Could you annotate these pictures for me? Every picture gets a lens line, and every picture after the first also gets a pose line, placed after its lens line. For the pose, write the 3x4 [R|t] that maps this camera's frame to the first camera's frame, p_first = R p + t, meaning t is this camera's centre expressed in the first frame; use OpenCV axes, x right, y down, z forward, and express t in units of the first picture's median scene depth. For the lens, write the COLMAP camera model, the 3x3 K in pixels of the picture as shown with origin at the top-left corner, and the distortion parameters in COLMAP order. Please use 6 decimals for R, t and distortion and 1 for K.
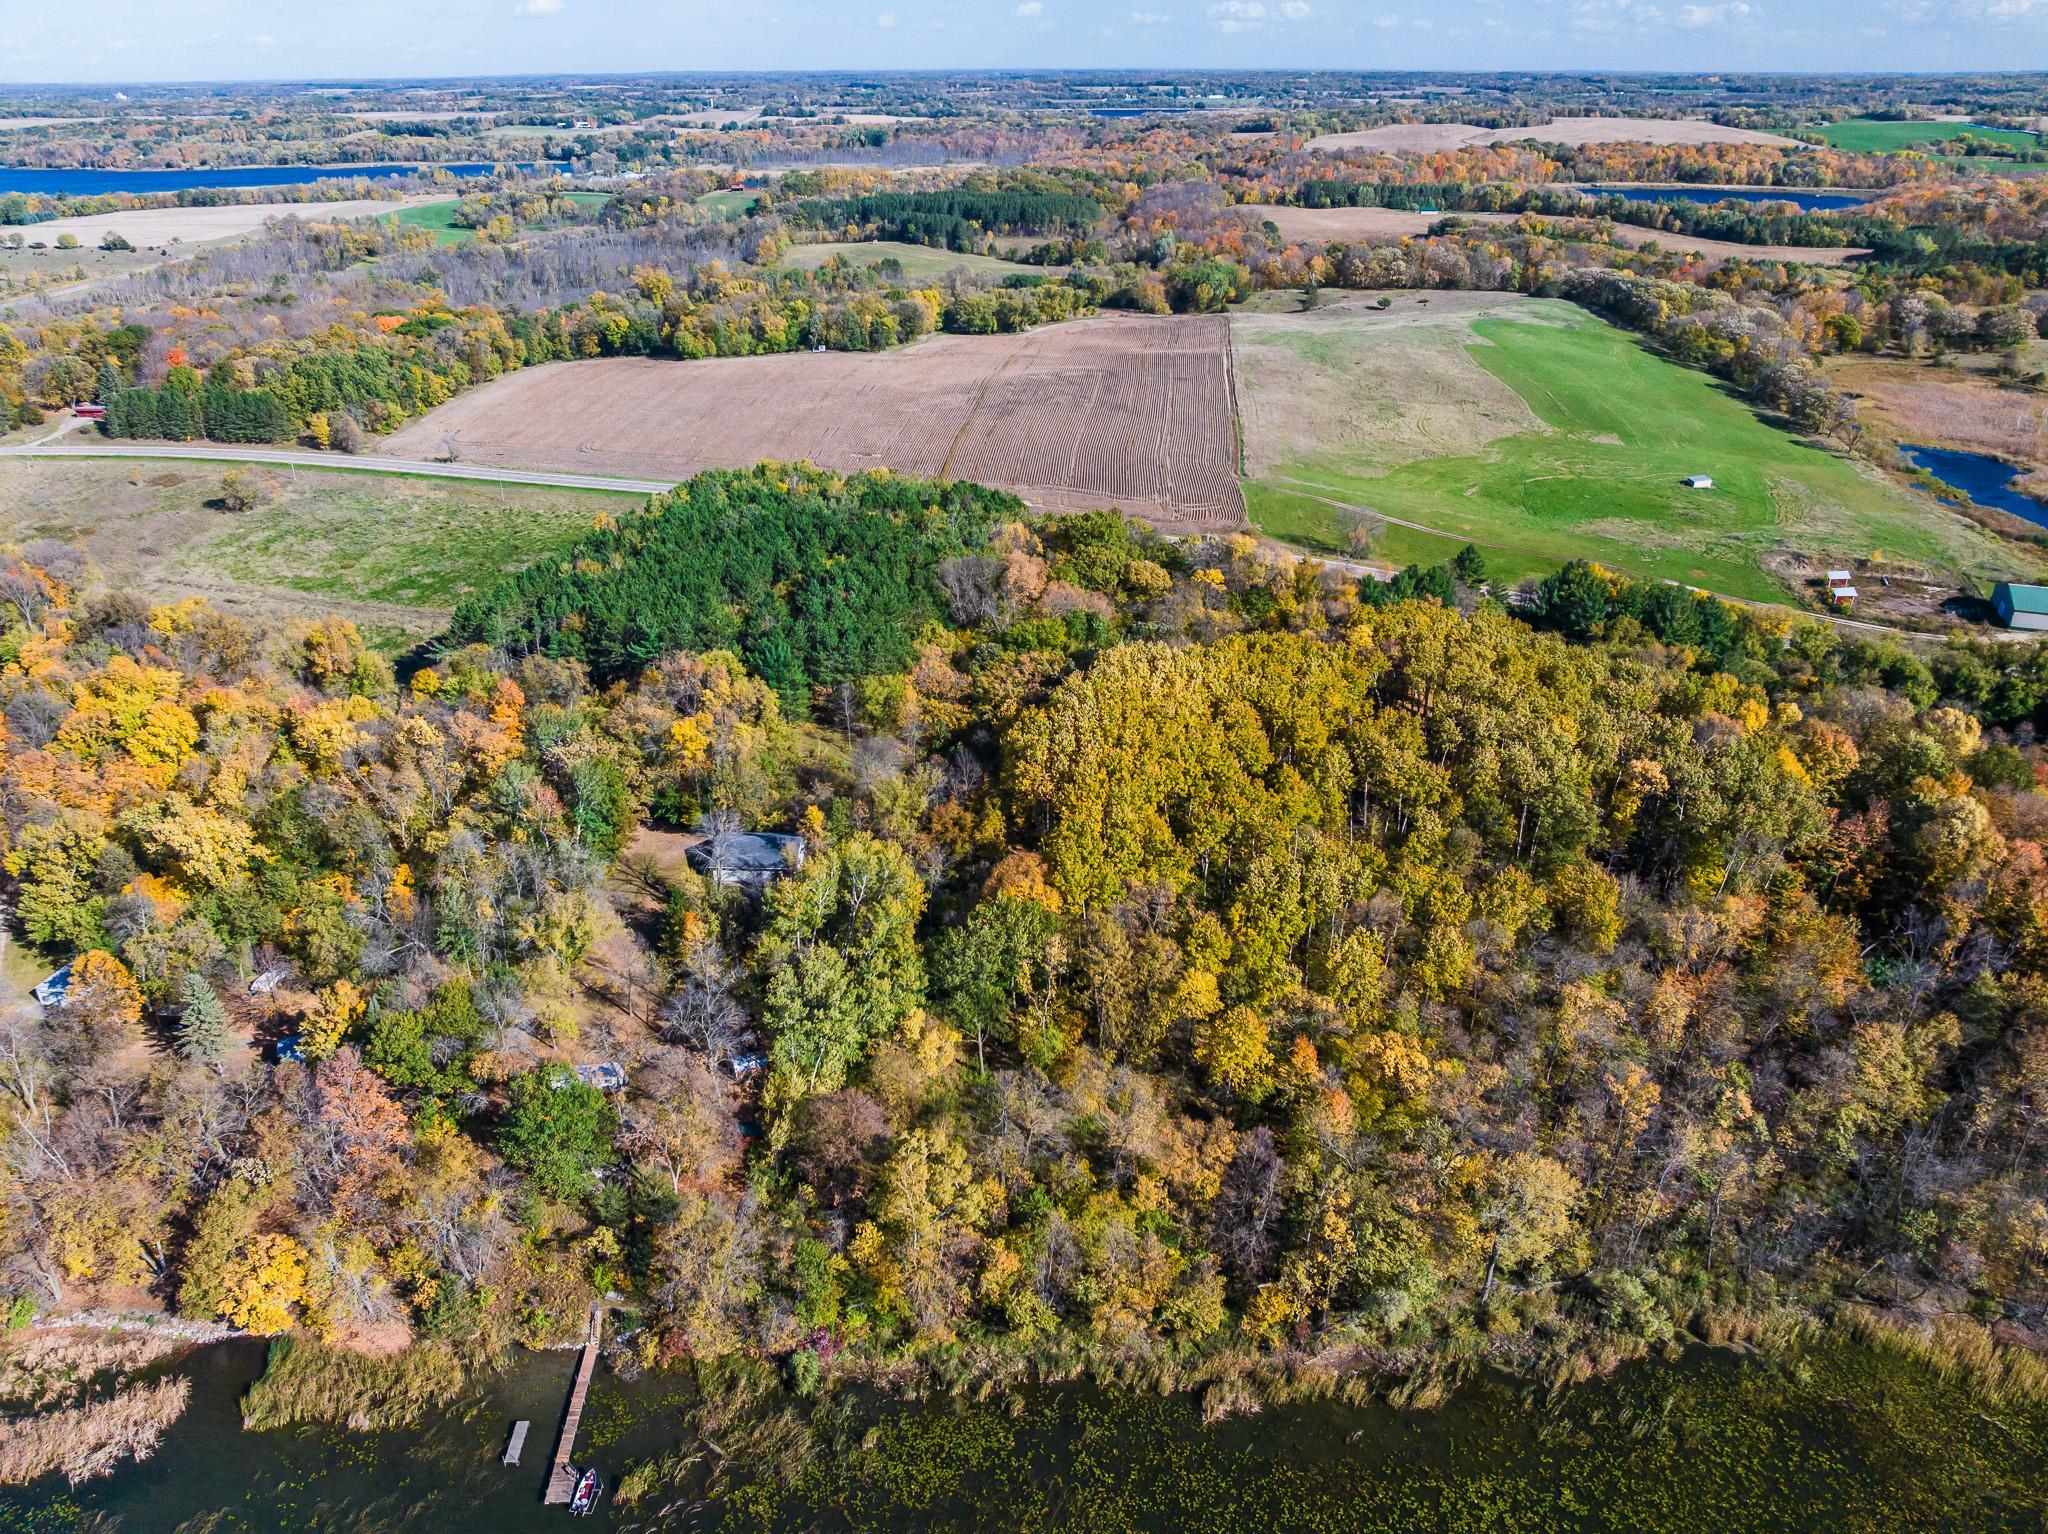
lens RADIAL K [[1458.4, 0, 1022.9], [0, 1458.4, 733.0], [0, 0, 1]] dist [-0.060563, 0.037240]
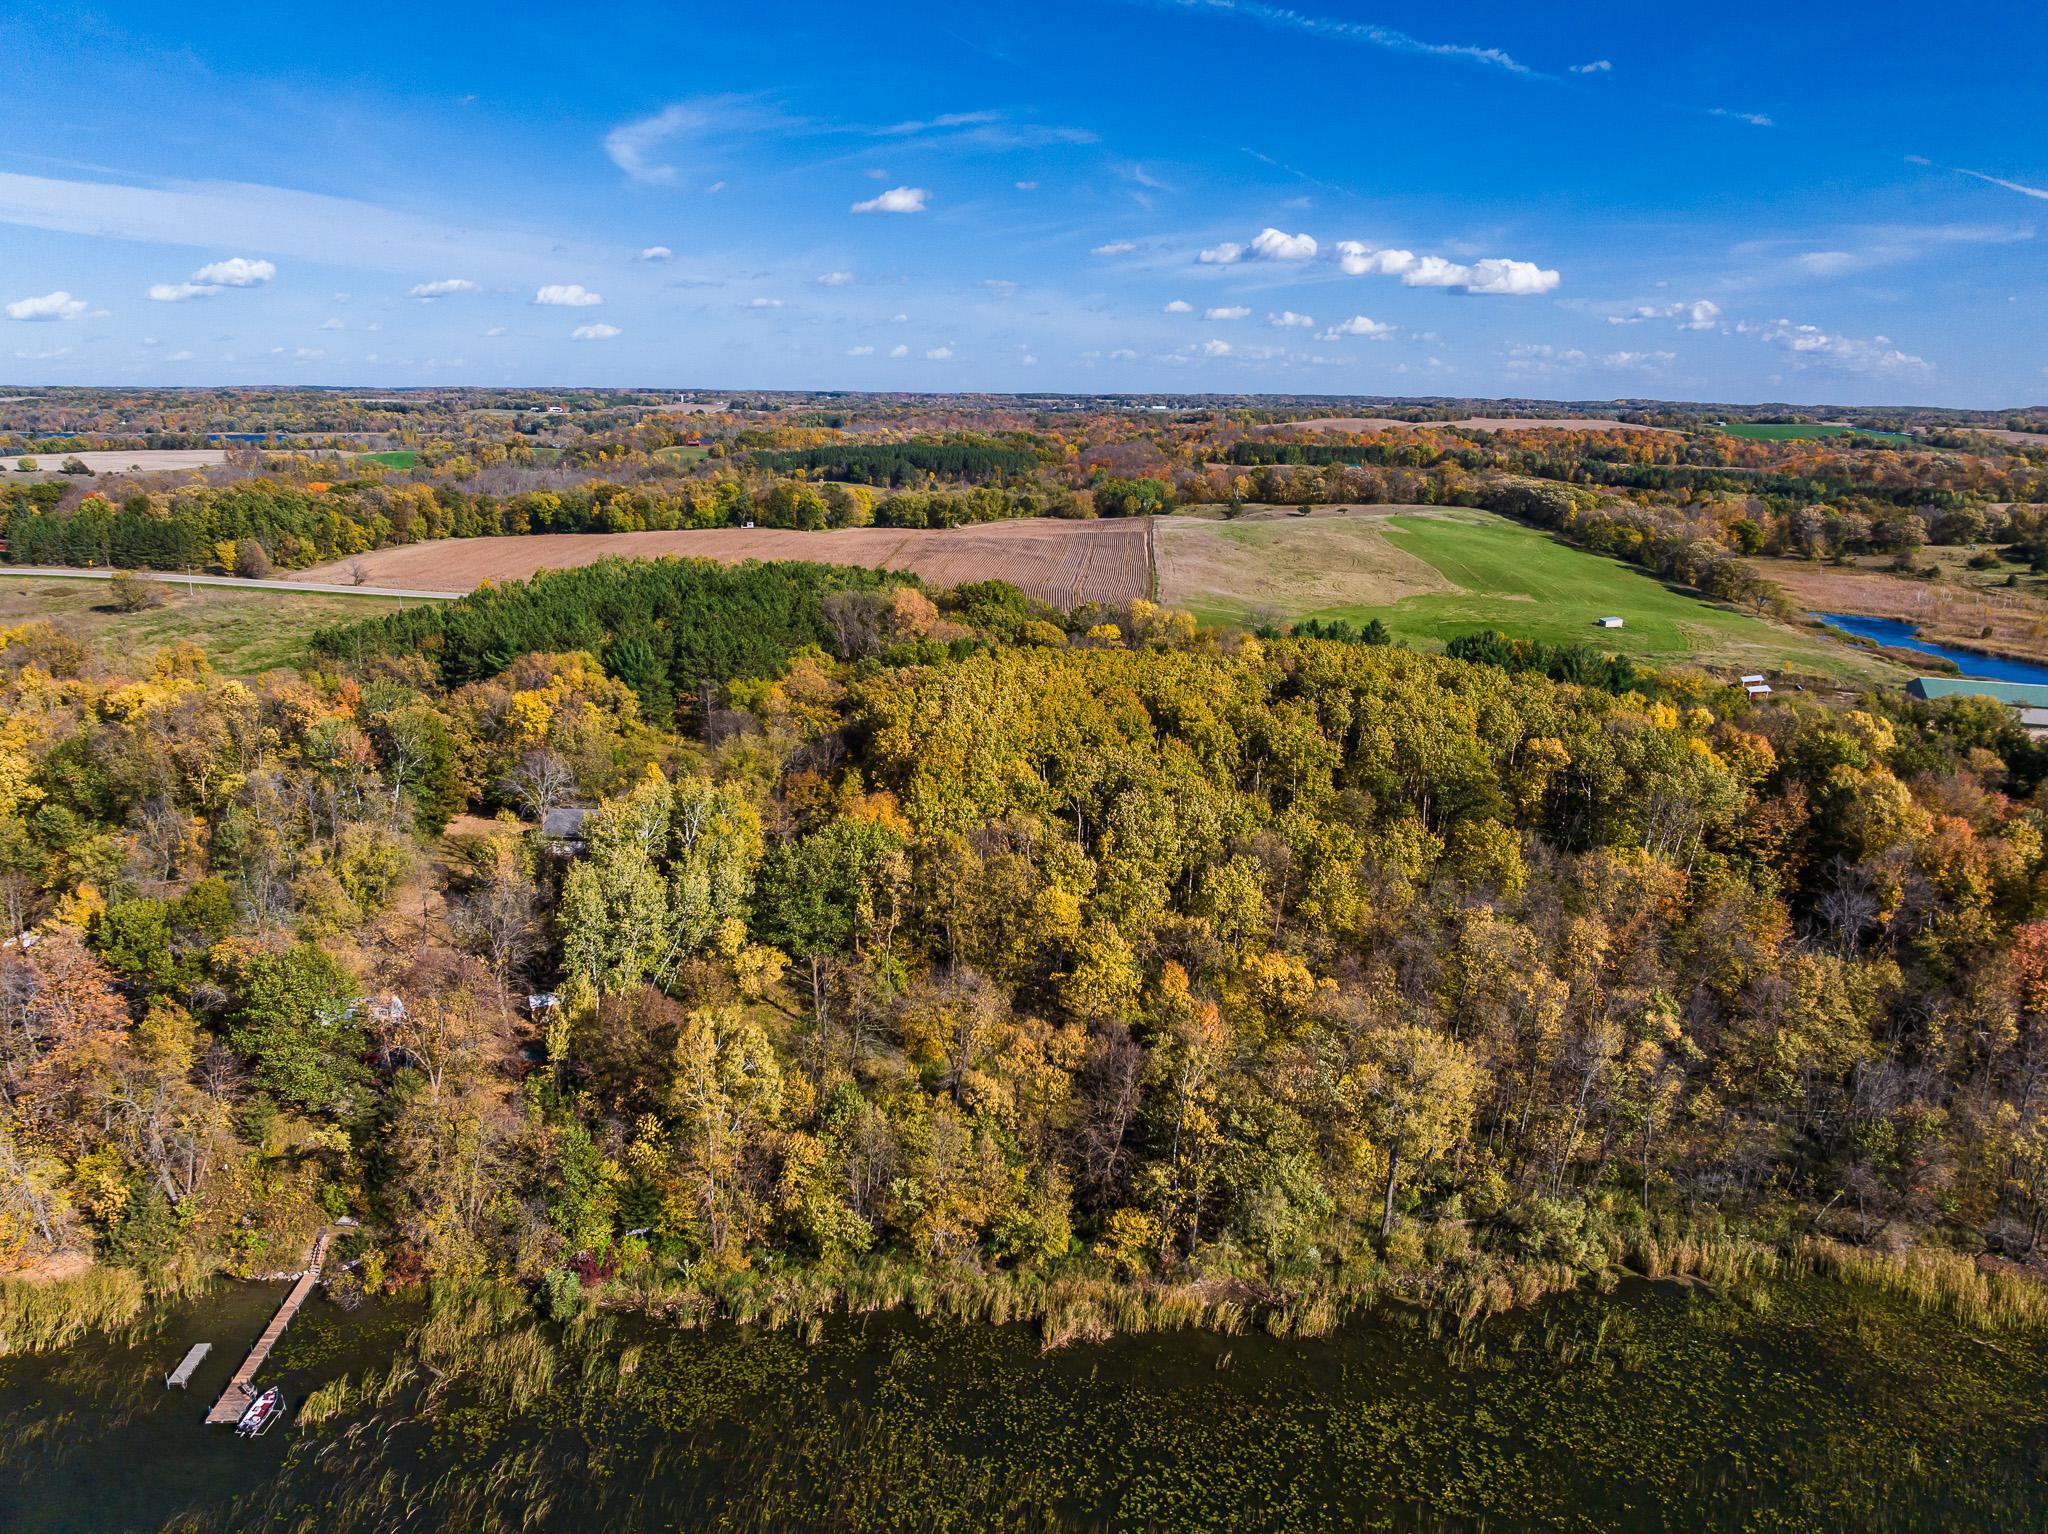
lens RADIAL K [[1456.7, 0, 1024.5], [0, 1456.7, 704.5], [0, 0, 1]] dist [-0.039649, 0.001400]
pose [[0.999404, 0.012958, 0.031984, 0.041119], [-0.005630, 0.975631, -0.219345, 0.147029], [-0.034047, 0.219034, 0.975123, 0.058247]]
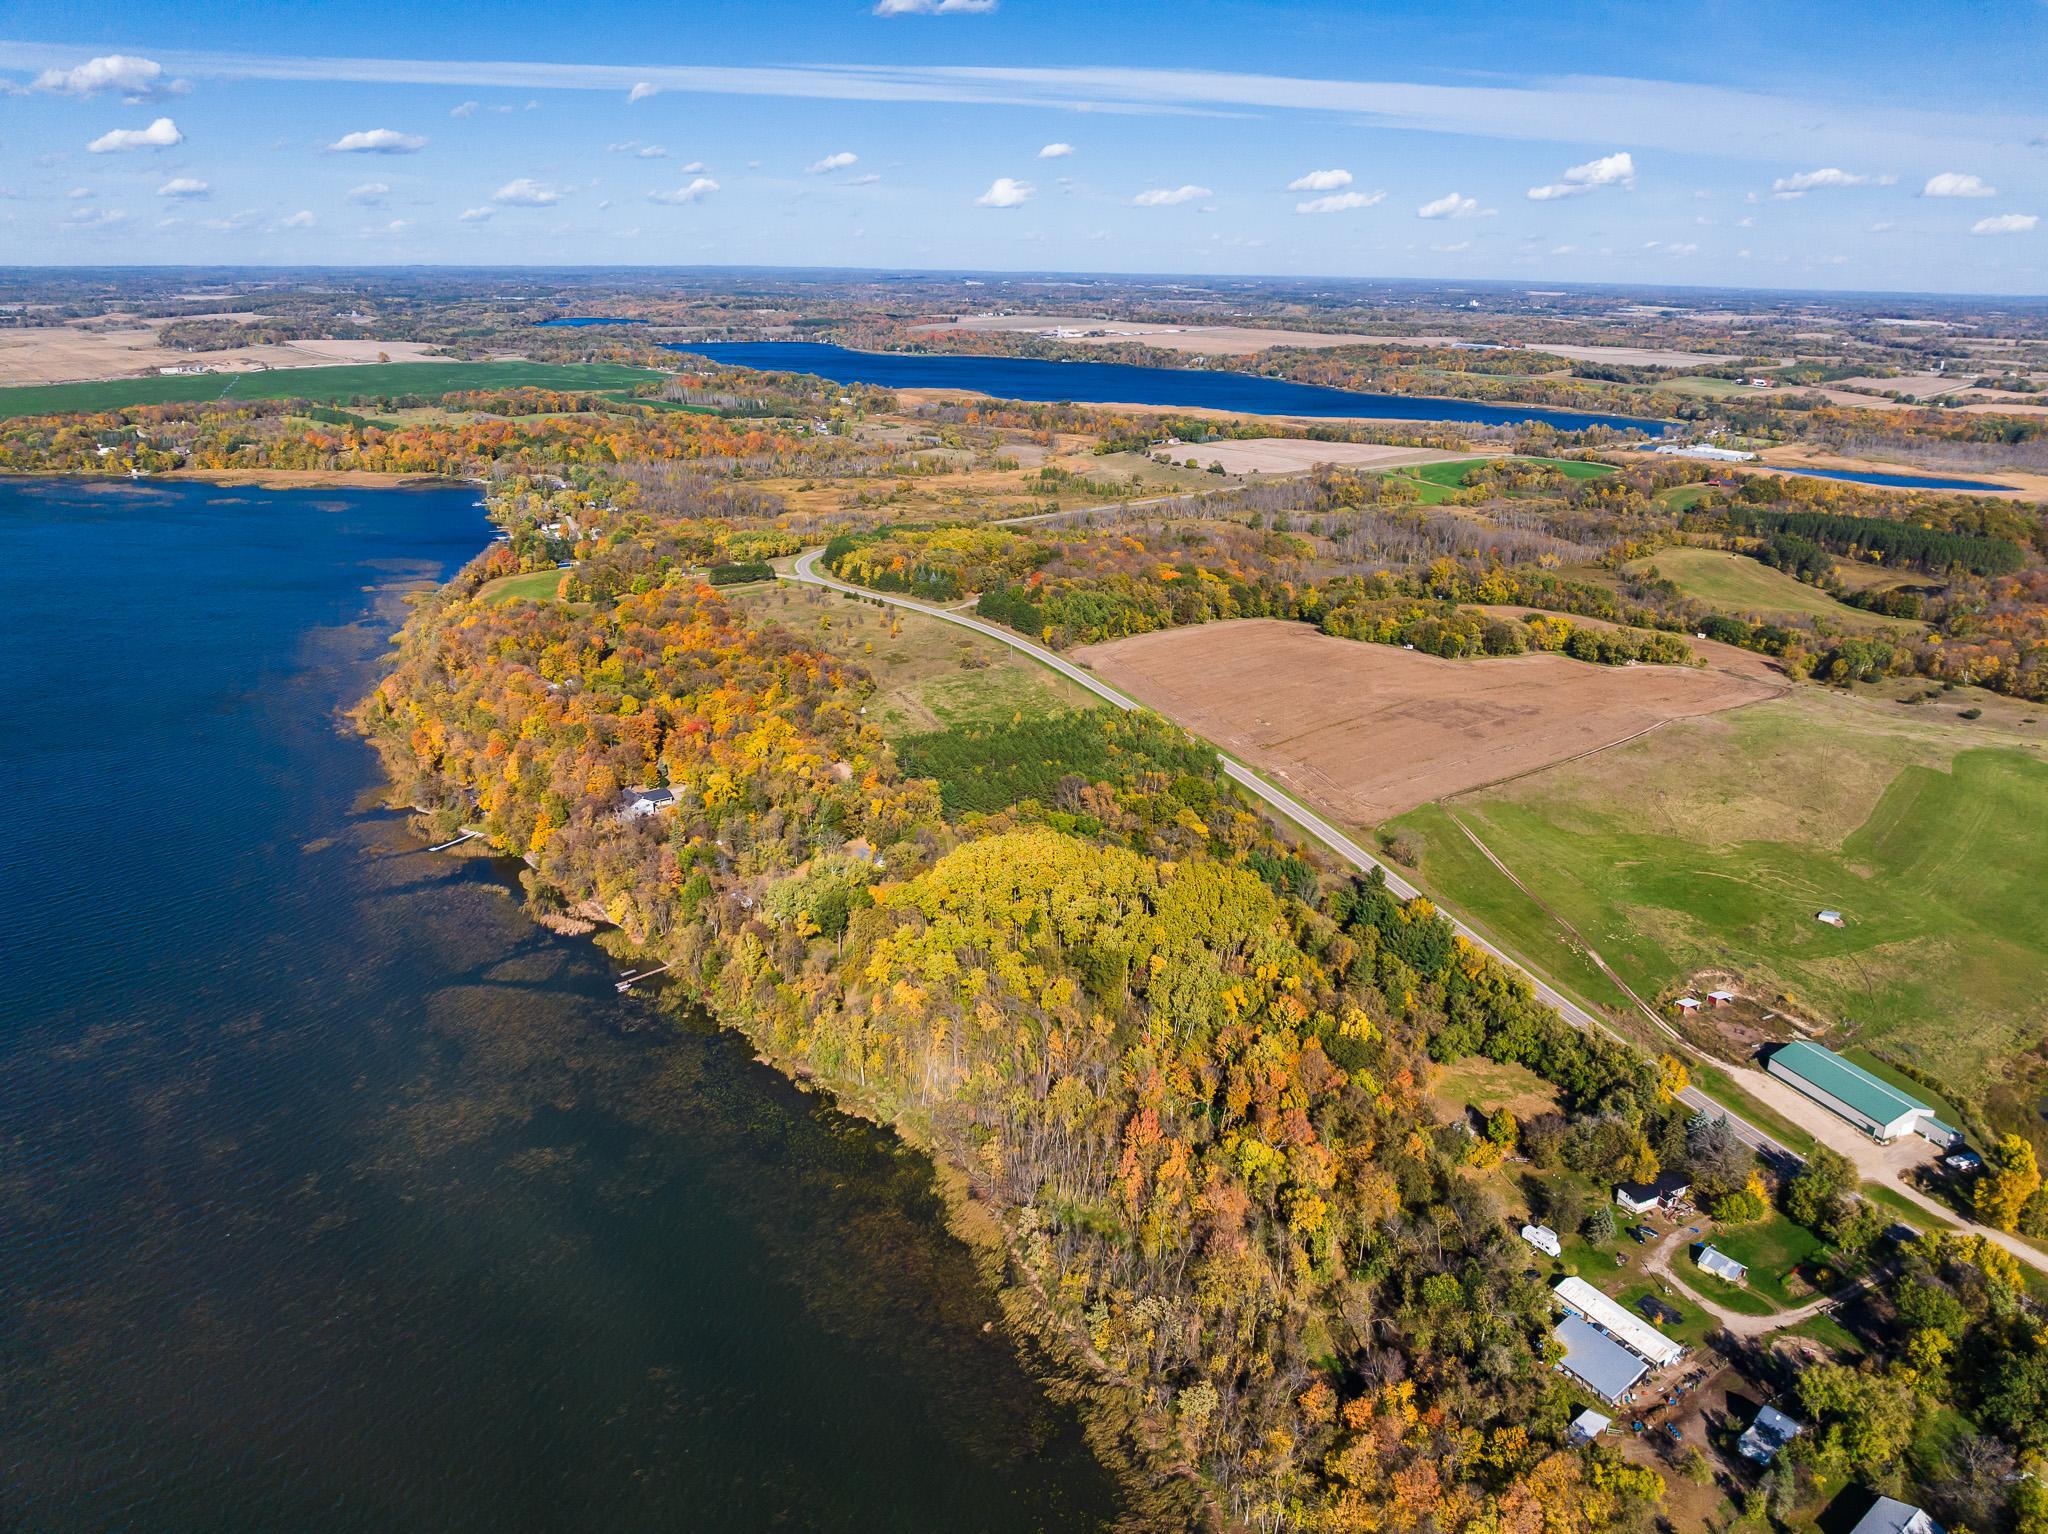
lens RADIAL K [[1413.1, 0, 1024.0], [0, 1413.1, 767.0], [0, 0, 1]] dist [-0.040439, -0.006125]
pose [[0.668945, 0.263043, -0.695213, 1.086818], [-0.329670, 0.943262, 0.039682, -0.164526], [0.666206, 0.202646, 0.717708, -0.359191]]
